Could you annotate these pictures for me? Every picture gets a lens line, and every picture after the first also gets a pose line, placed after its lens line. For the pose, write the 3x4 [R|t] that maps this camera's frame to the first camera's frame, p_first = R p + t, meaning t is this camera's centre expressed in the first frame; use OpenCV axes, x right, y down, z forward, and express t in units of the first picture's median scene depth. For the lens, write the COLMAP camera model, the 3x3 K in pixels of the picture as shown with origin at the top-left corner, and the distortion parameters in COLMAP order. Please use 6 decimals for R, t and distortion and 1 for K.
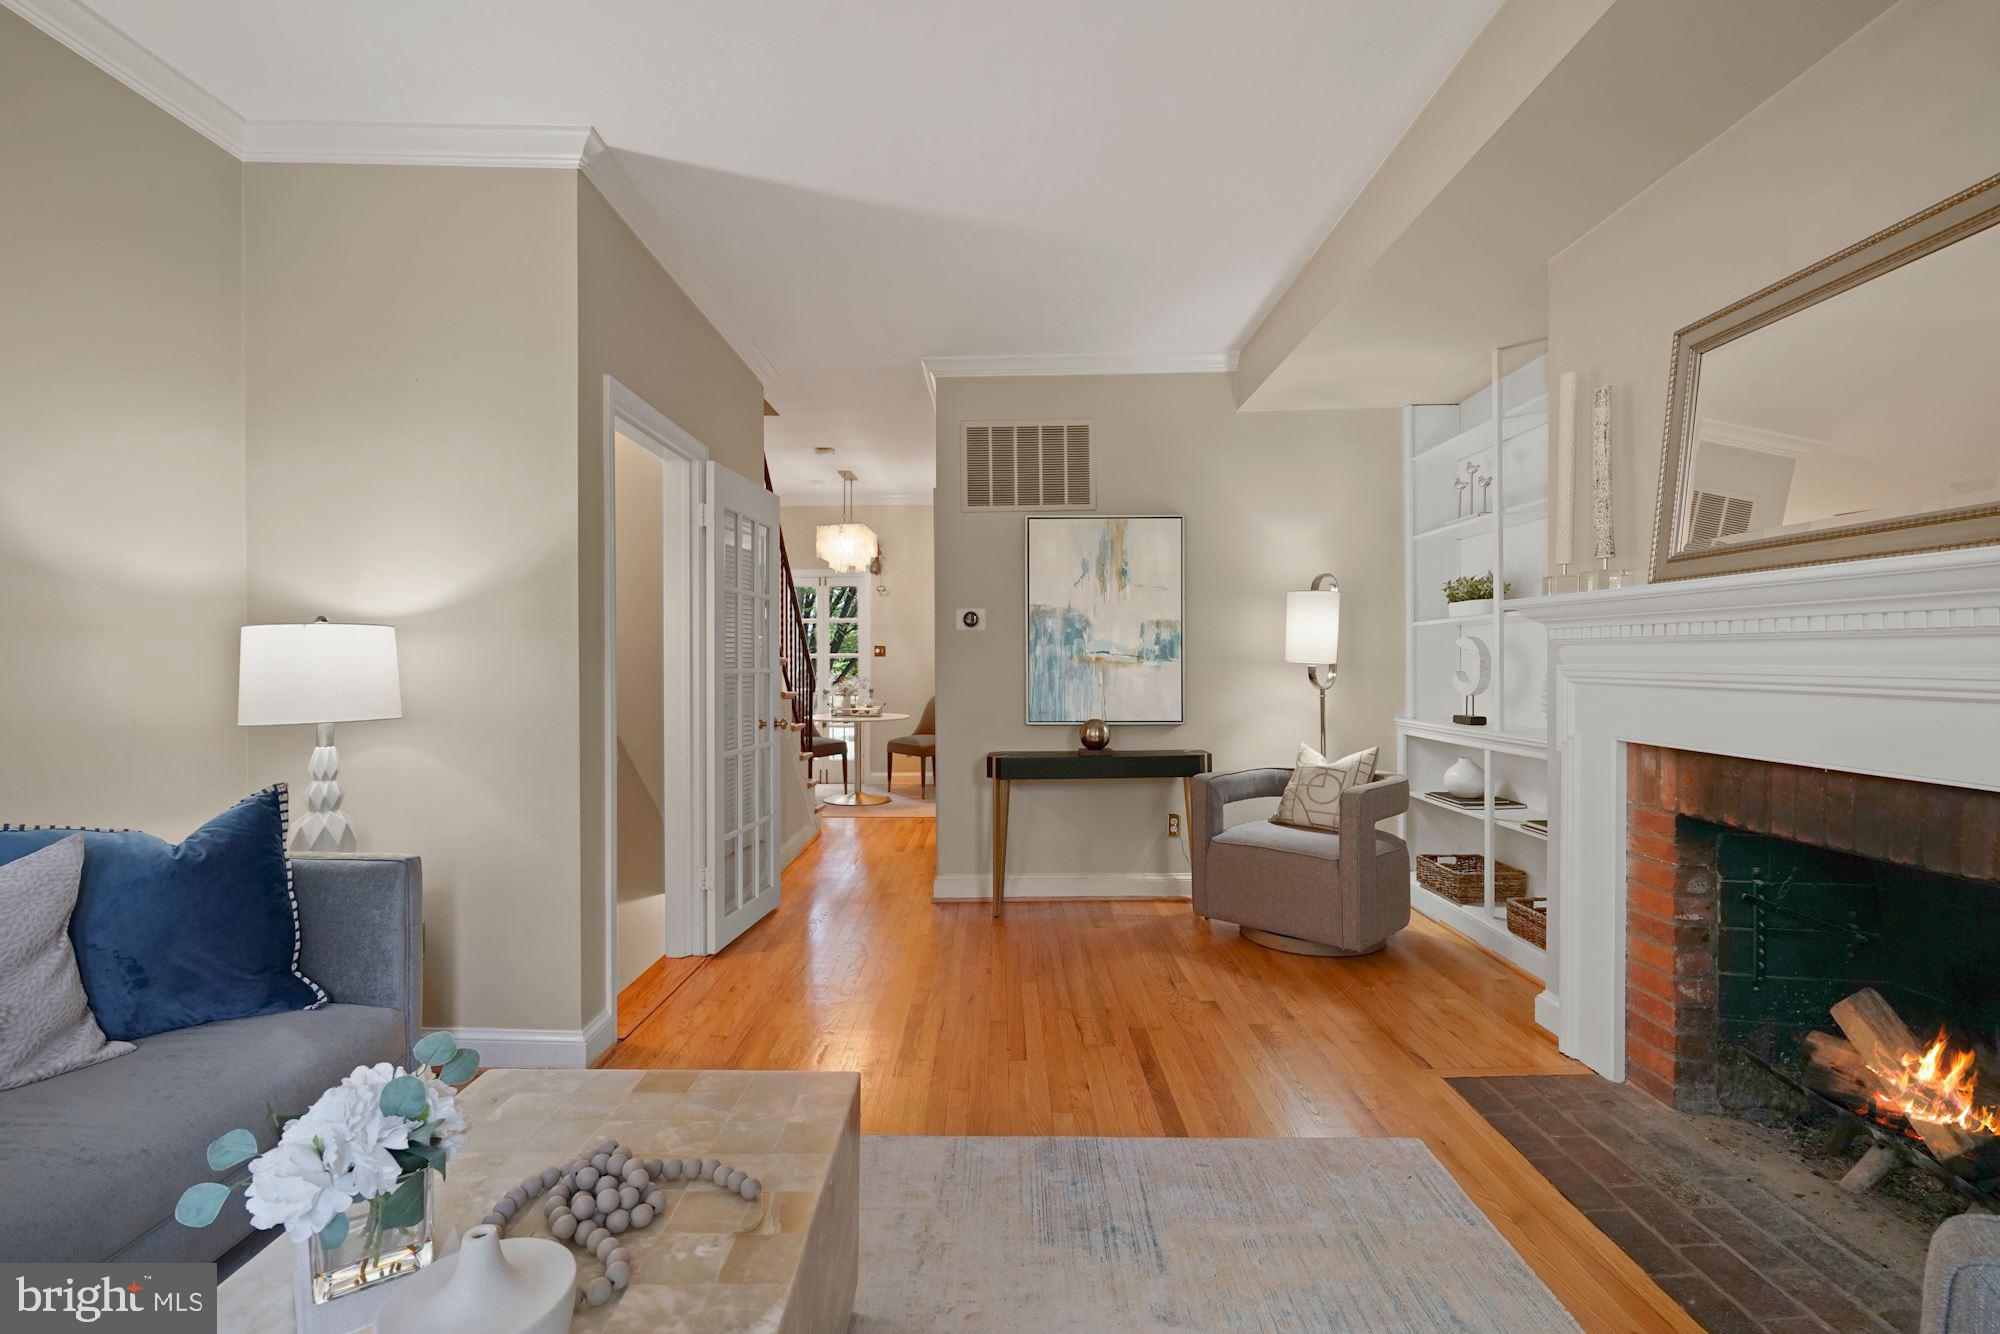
lens RADIAL K [[911.7, 0, 1000.0], [0, 911.7, 667.0], [0, 0, 1]] dist [-0.003672, 0.000648]
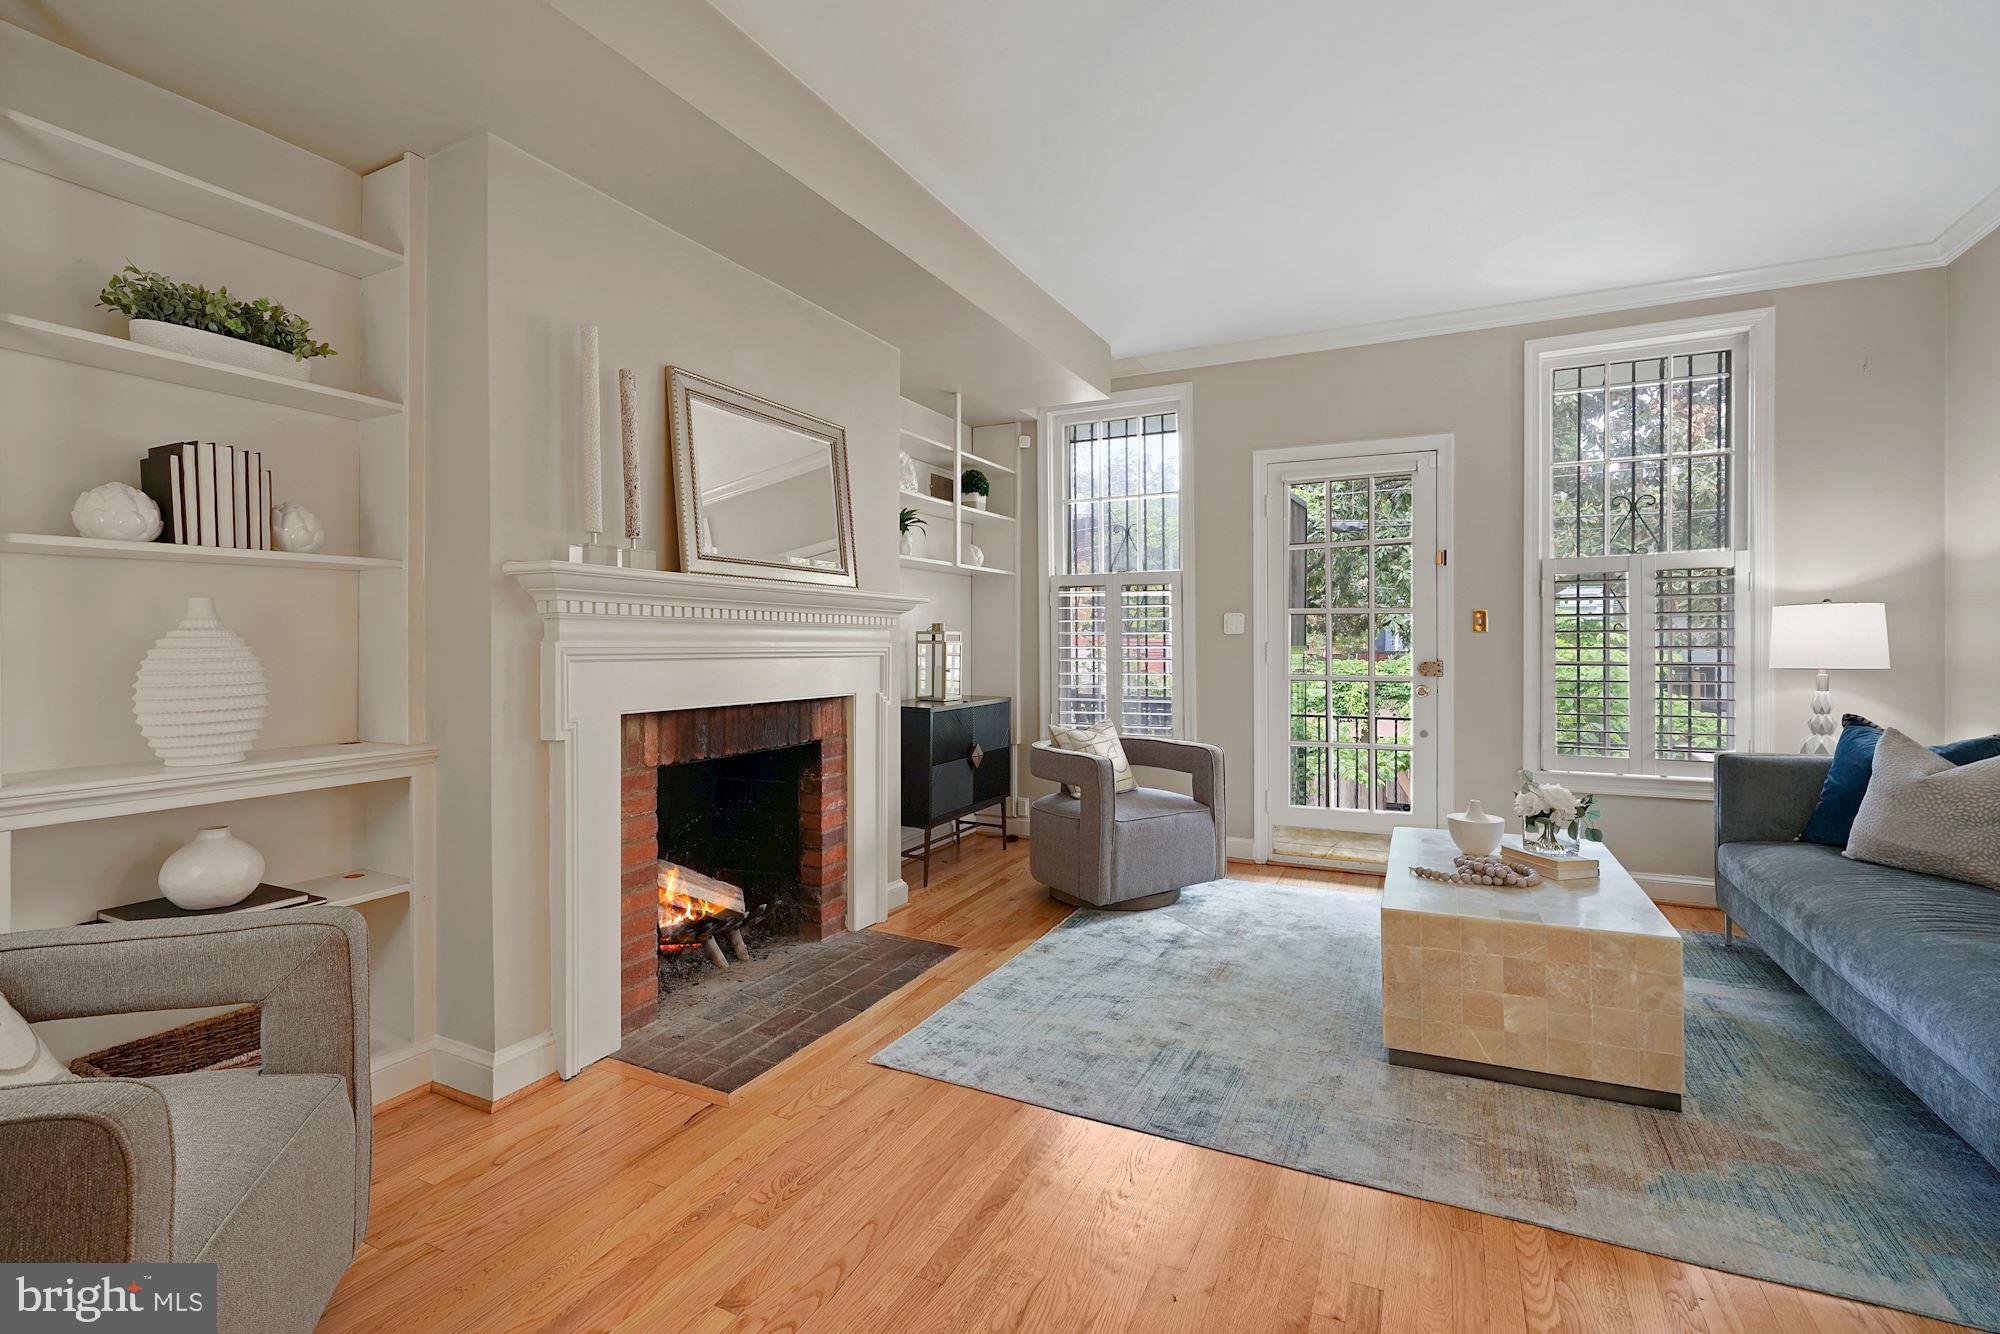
lens RADIAL K [[916.9, 0, 995.5], [0, 916.9, 646.9], [0, 0, 1]] dist [-0.001108, 0.000950]
pose [[-0.900800, 0.002636, 0.434226, -0.097657], [0.006731, 0.999946, 0.007892, -0.000678], [-0.434182, 0.010032, -0.900769, 1.085549]]
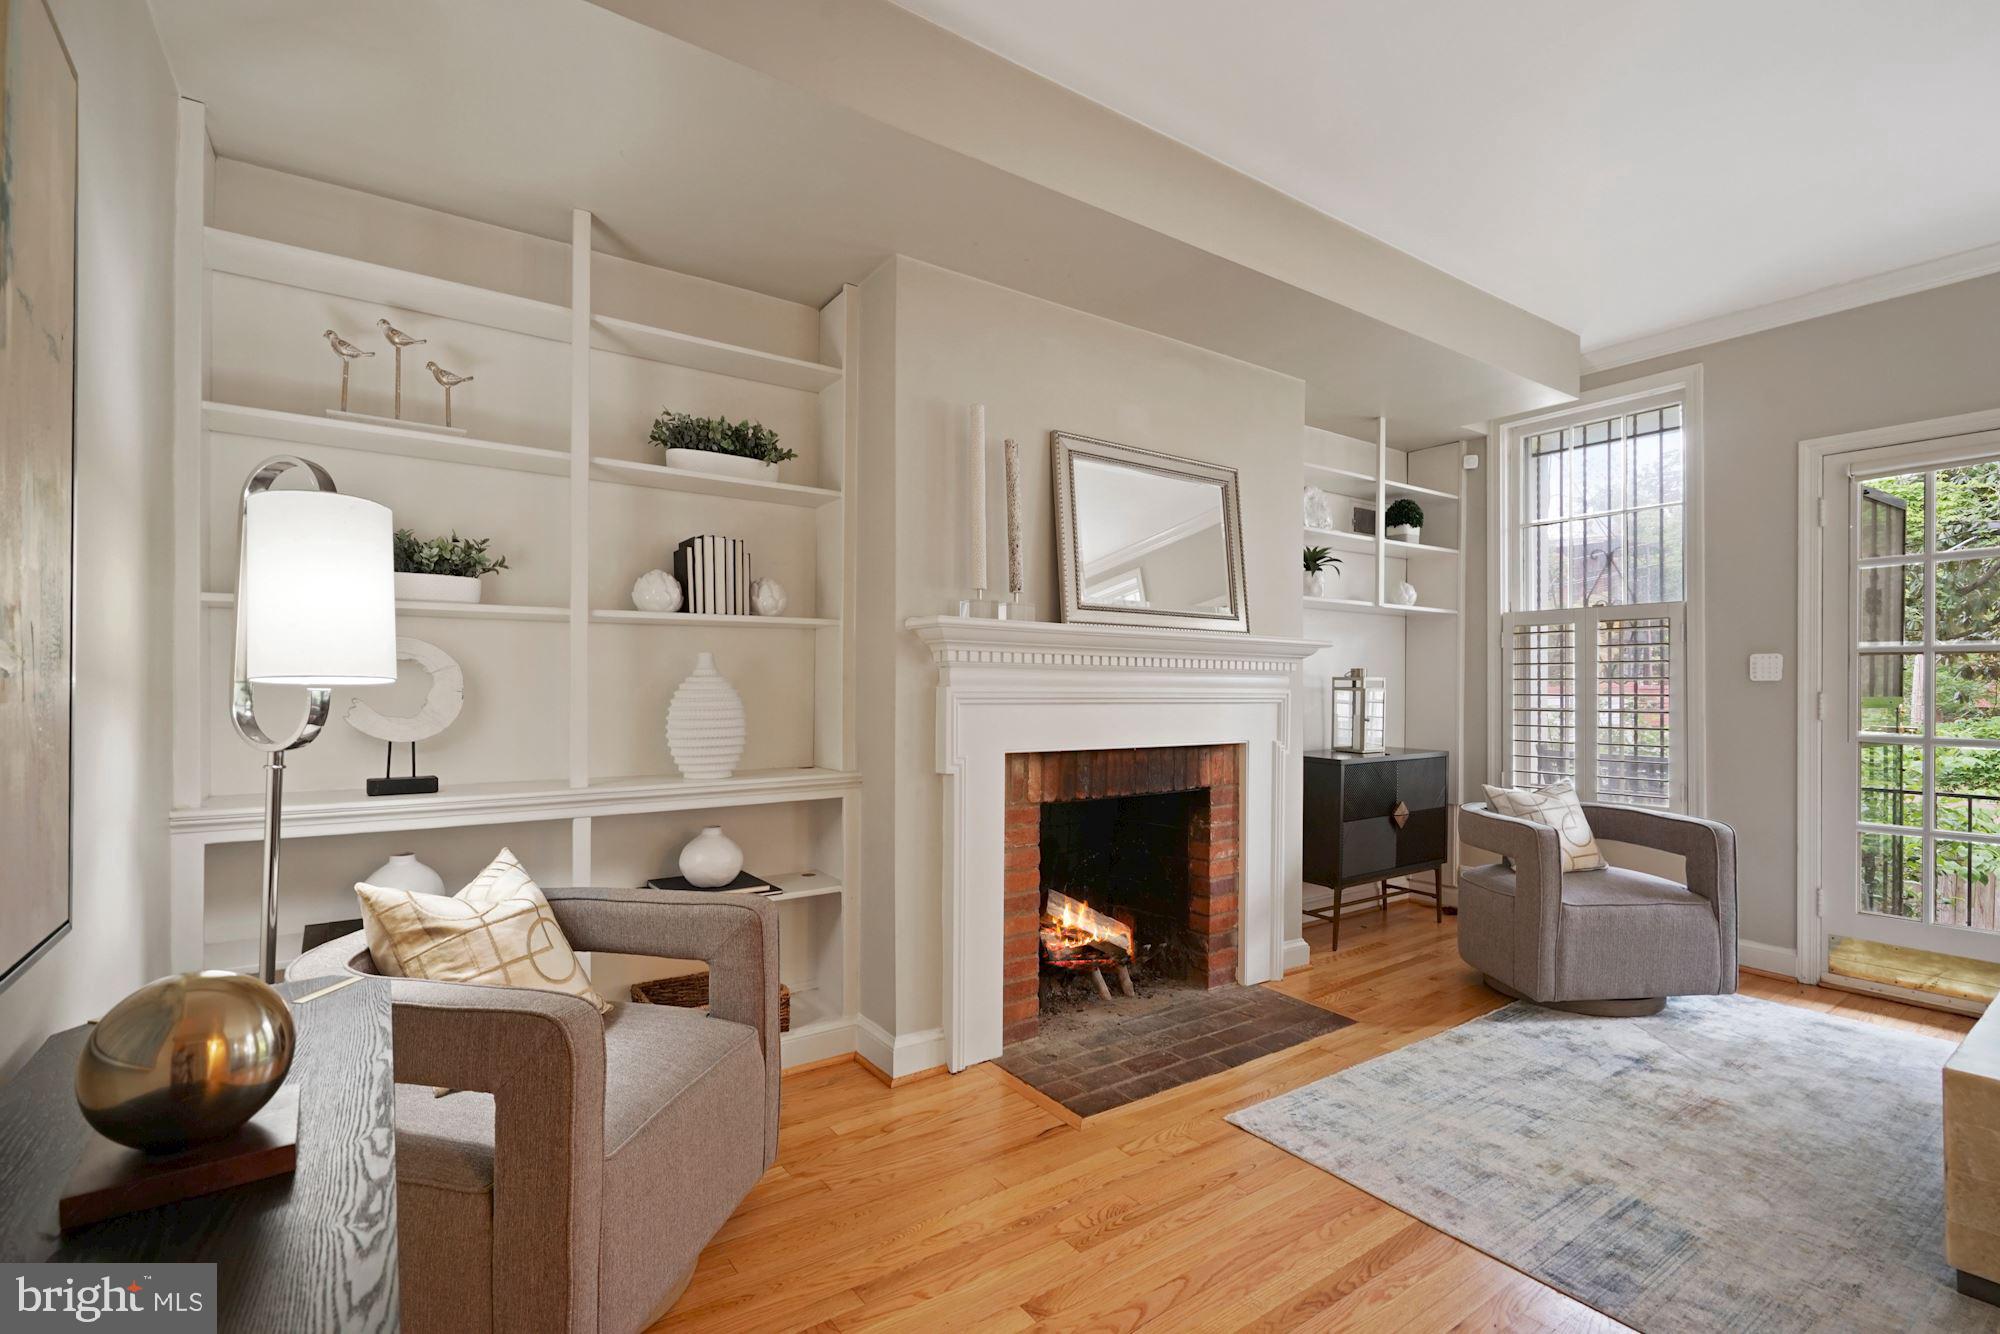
lens RADIAL K [[916.5, 0, 1000.3], [0, 916.5, 691.7], [0, 0, 1]] dist [-0.005209, 0.003893]
pose [[-0.584899, -0.001847, 0.811104, -0.154174], [0.002389, 0.999989, 0.004000, -0.000362], [-0.811102, 0.004278, -0.584889, 1.037898]]
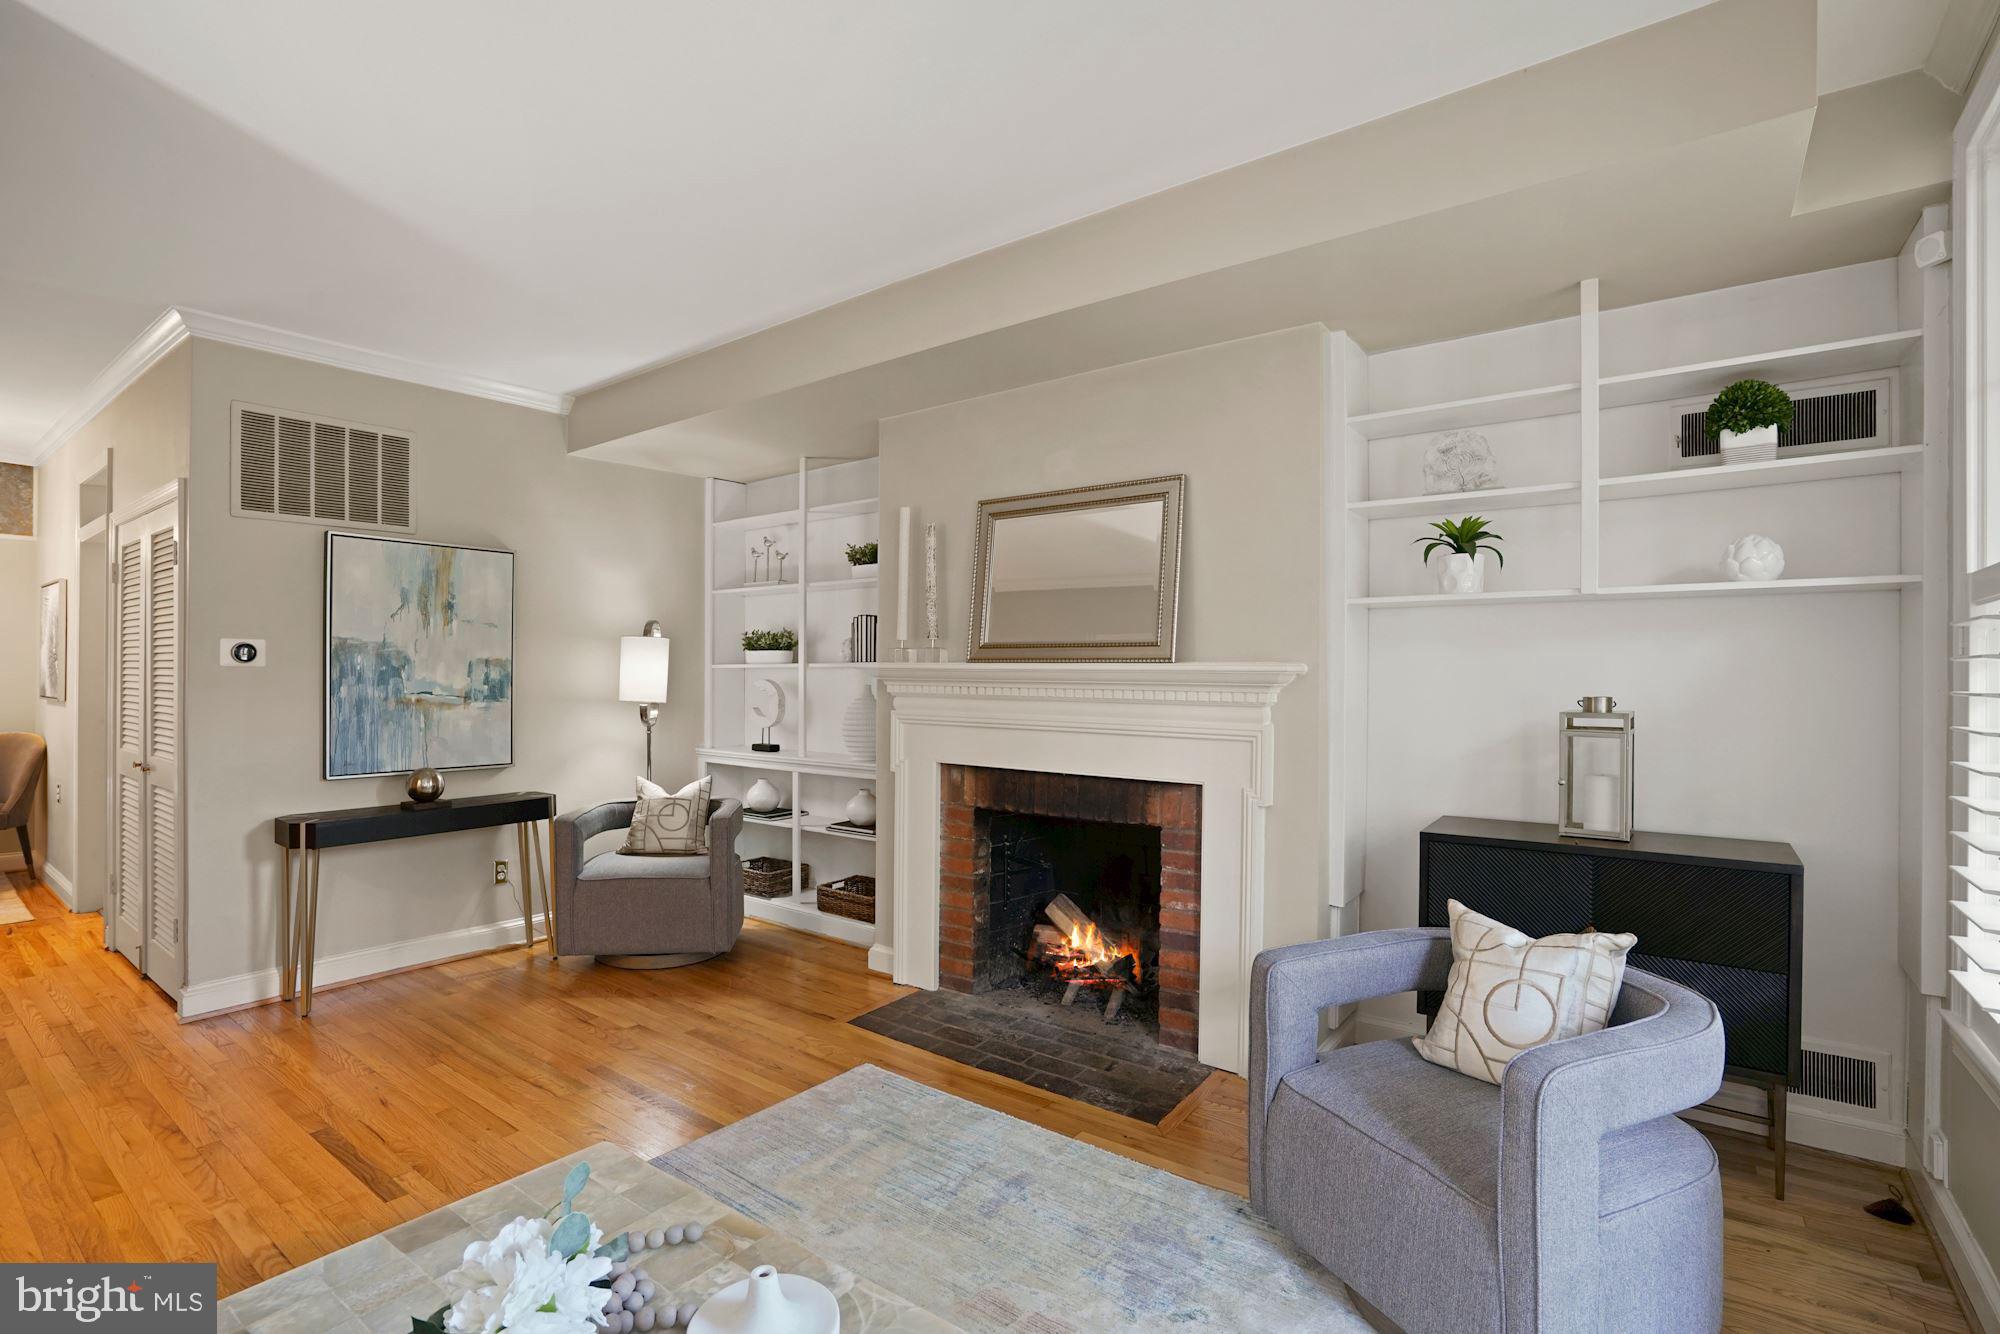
lens RADIAL K [[921.4, 0, 1002.7], [0, 921.4, 679.5], [0, 0, 1]] dist [-0.069662, 0.029776]
pose [[0.592991, 0.003116, 0.805203, -0.290811], [-0.002785, 0.999994, -0.001819, -0.032431], [-0.805204, -0.001164, 0.592997, 0.012939]]
